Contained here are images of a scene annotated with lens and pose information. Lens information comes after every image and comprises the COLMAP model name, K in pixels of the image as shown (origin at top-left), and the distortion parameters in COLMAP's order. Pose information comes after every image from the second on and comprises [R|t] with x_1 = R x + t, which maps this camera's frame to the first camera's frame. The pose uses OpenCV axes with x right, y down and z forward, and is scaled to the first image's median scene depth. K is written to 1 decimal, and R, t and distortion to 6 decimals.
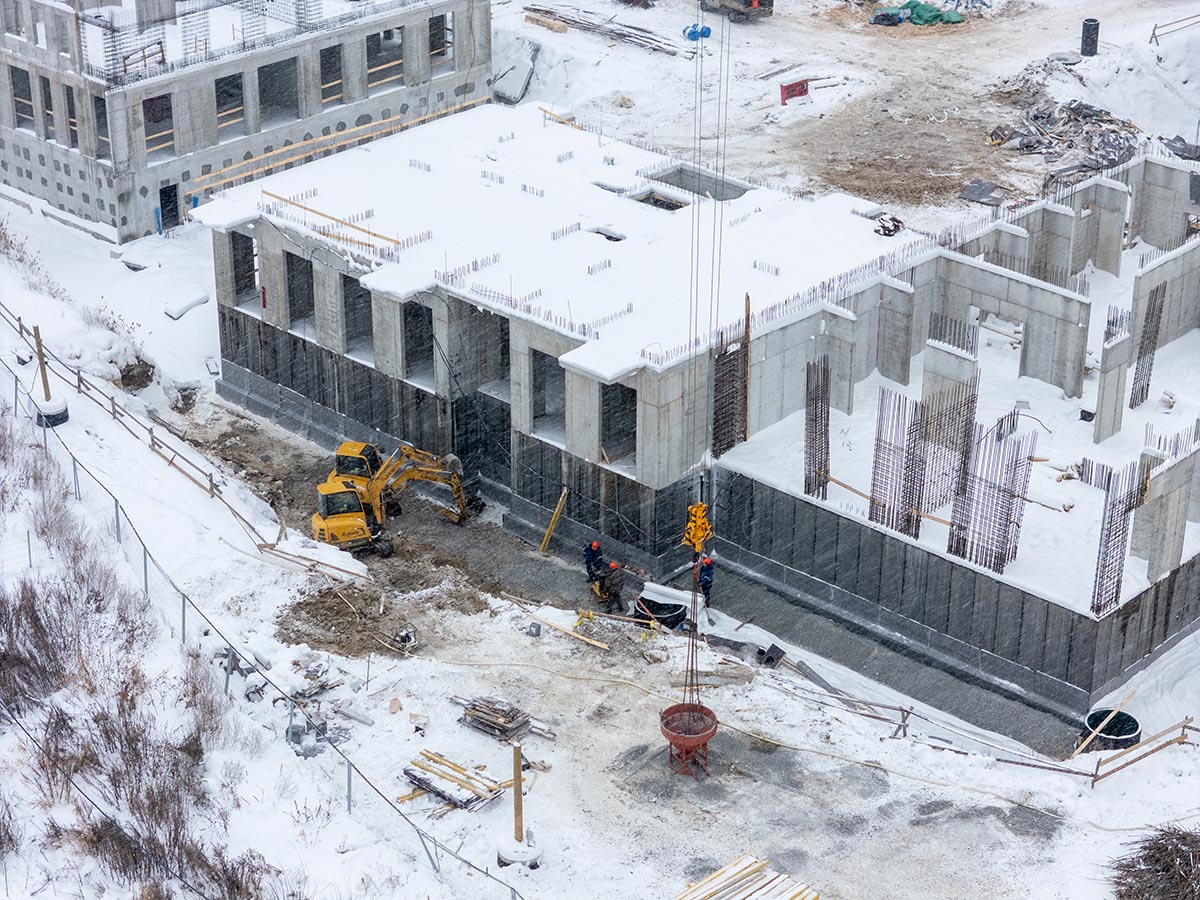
lens RADIAL K [[2380.0, 0, 600.0], [0, 2380.0, 450.0], [0, 0, 1]] dist [-0.137846, 0.355885]
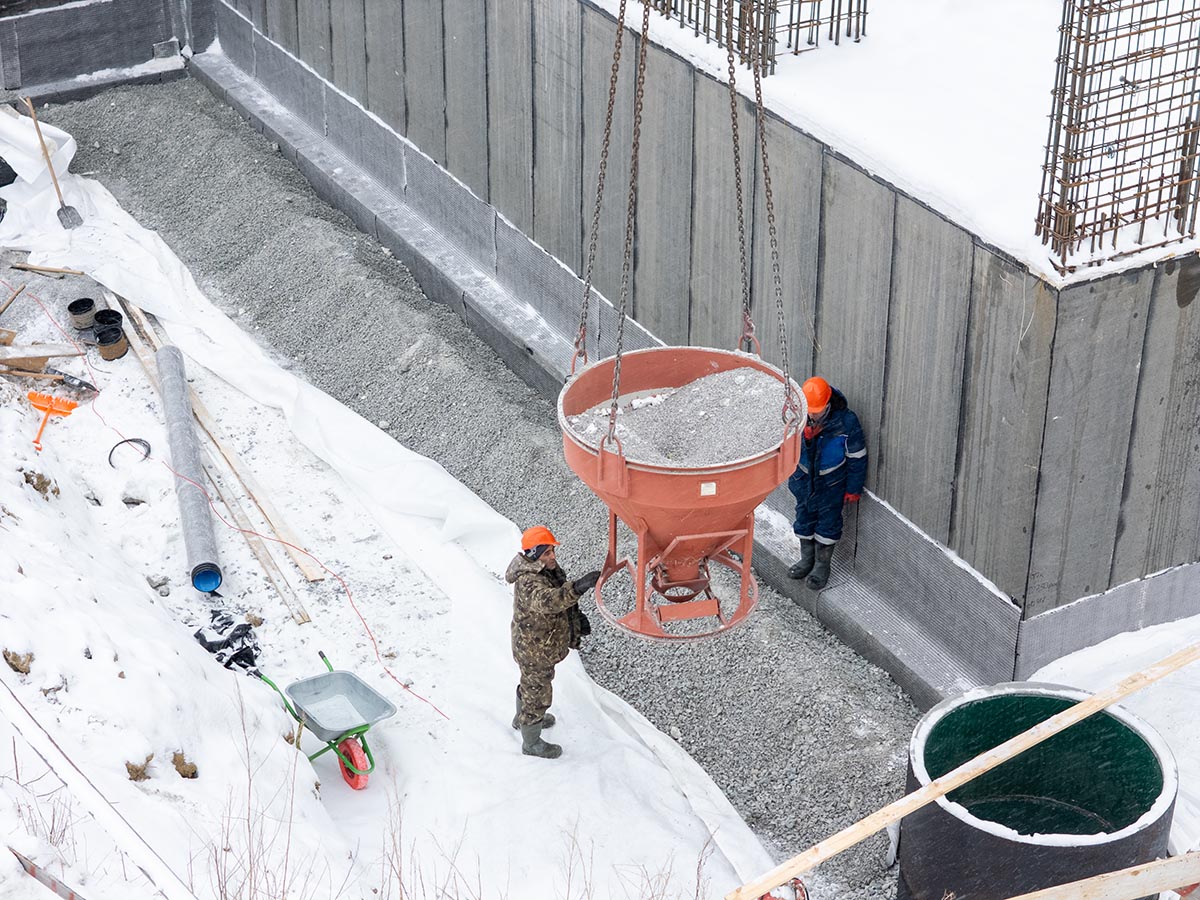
lens RADIAL K [[2380.0, 0, 600.0], [0, 2380.0, 450.0], [0, 0, 1]] dist [-0.137846, 0.355885]
pose [[0.959361, 0.147475, -0.240579, 0.217341], [-0.130165, 0.987720, 0.086412, 0.071562], [0.250369, -0.051586, 0.966775, 0.753576]]
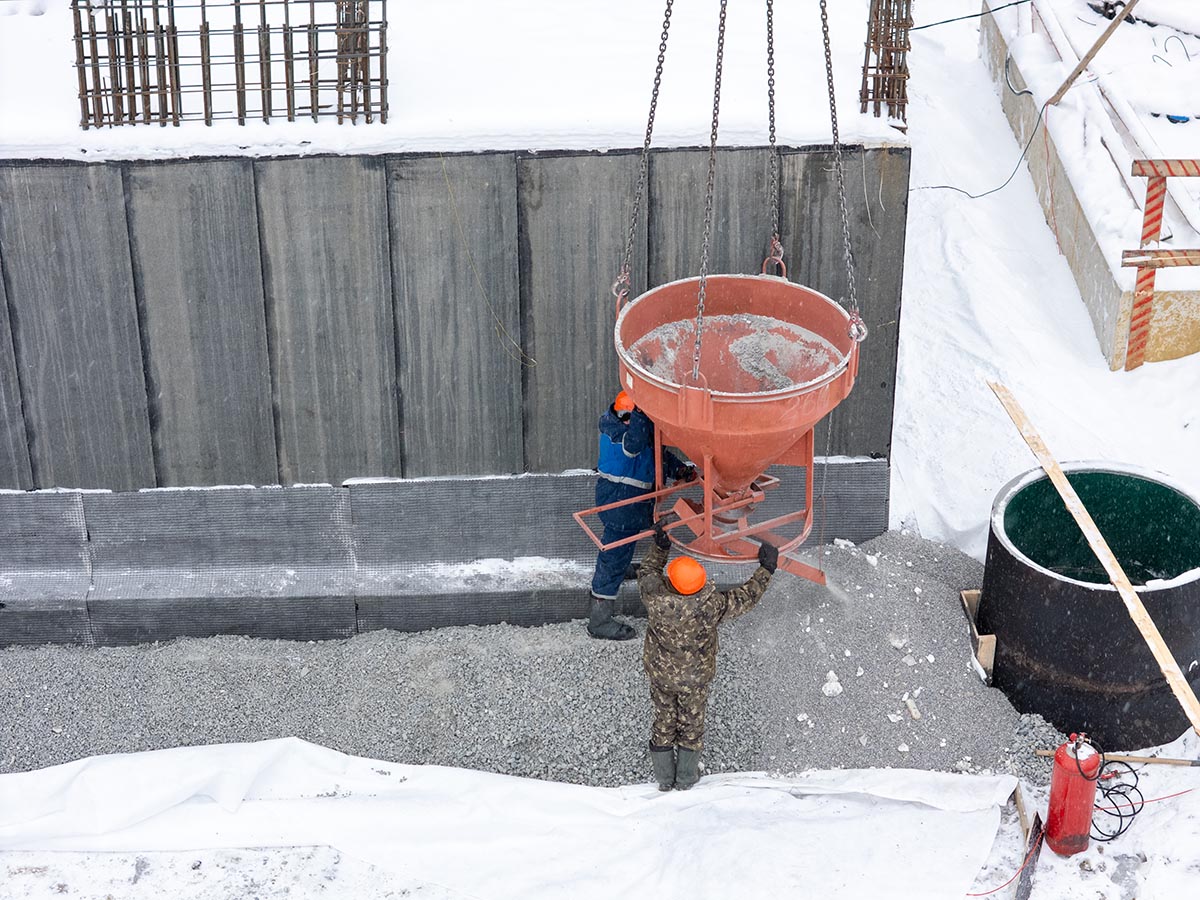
lens RADIAL K [[2380.0, 0, 600.0], [0, 2380.0, 450.0], [0, 0, 1]] dist [-0.137846, 0.355885]
pose [[0.705305, -0.373867, 0.602302, 0.038634], [0.319618, 0.926076, 0.200567, 0.042732], [-0.632763, 0.051046, 0.772661, 0.815448]]
